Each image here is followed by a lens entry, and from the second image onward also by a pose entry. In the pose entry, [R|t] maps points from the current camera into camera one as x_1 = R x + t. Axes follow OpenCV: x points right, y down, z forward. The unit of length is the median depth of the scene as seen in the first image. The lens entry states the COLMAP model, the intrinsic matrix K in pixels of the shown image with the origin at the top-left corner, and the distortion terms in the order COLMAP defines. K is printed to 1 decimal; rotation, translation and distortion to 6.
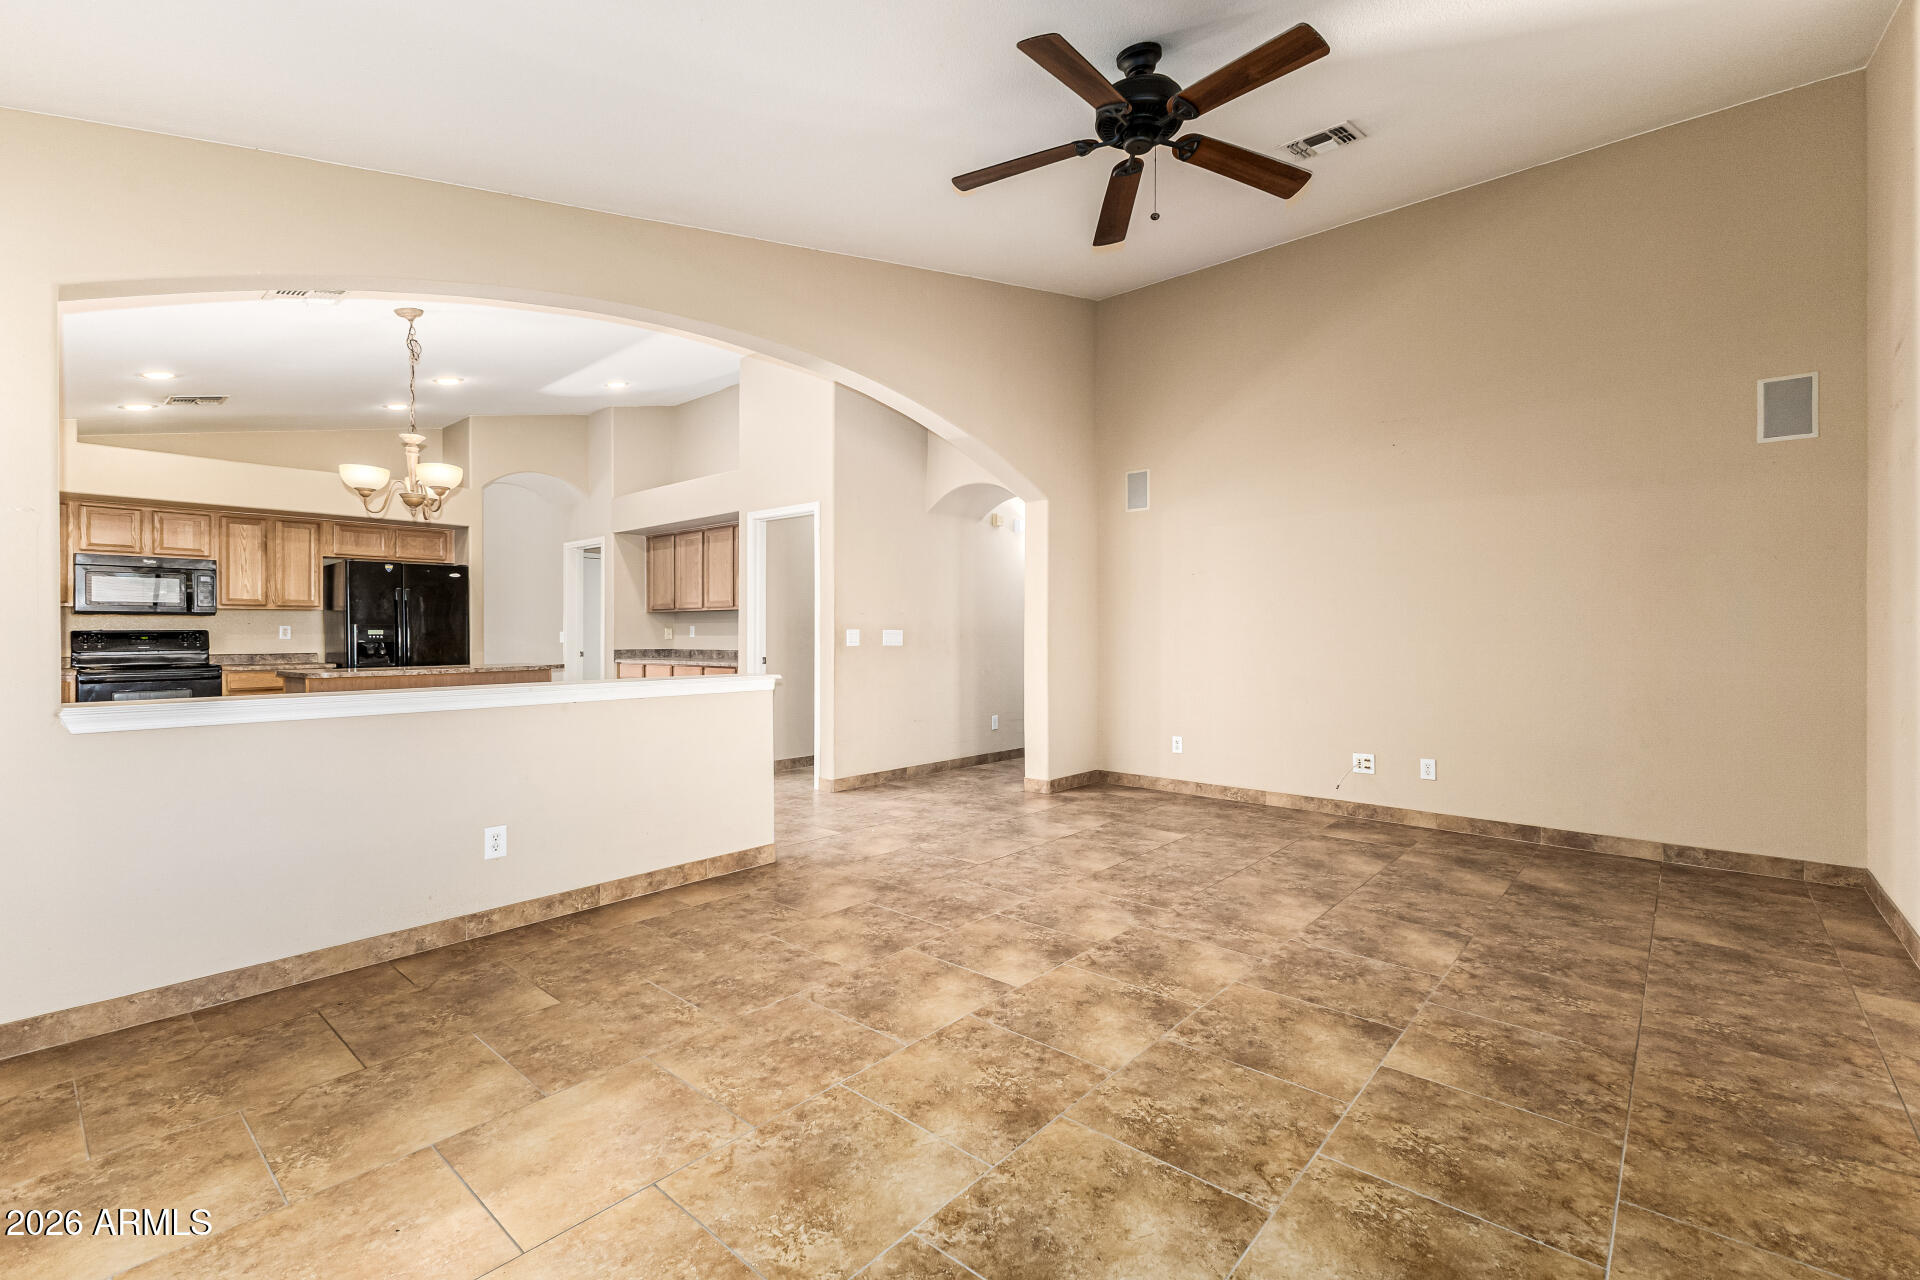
lens RADIAL K [[831.0, 0, 962.7], [0, 831.0, 638.9], [0, 0, 1]] dist [0.010858, -0.001021]
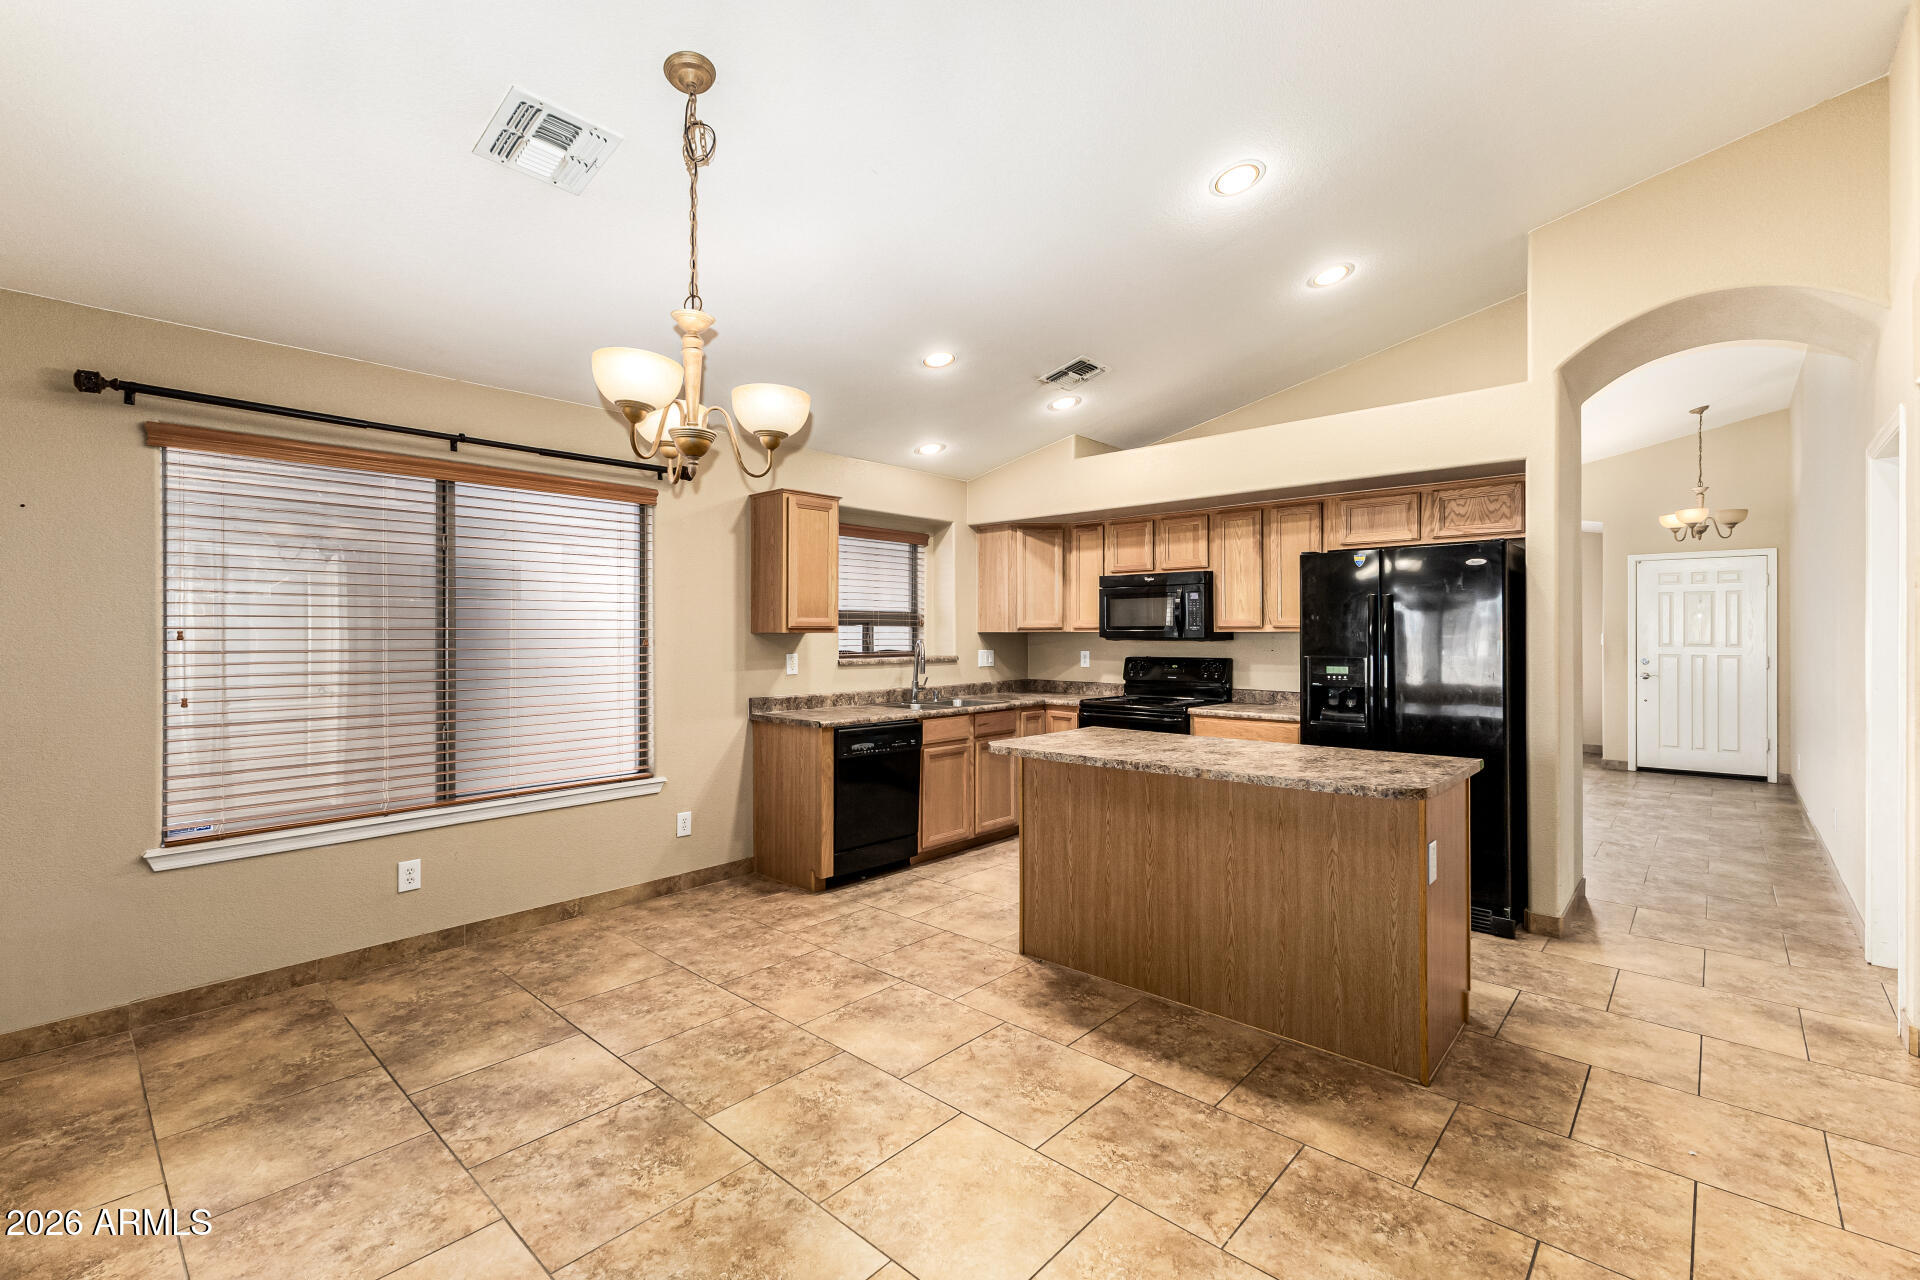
lens RADIAL K [[831.0, 0, 958.4], [0, 831.0, 624.4], [0, 0, 1]] dist [0.010858, -0.001021]
pose [[-0.020088, -0.007772, -0.999768, -0.240361], [-0.005959, 0.999953, -0.007653, -0.080315], [0.999780, 0.005804, -0.020134, 1.718890]]
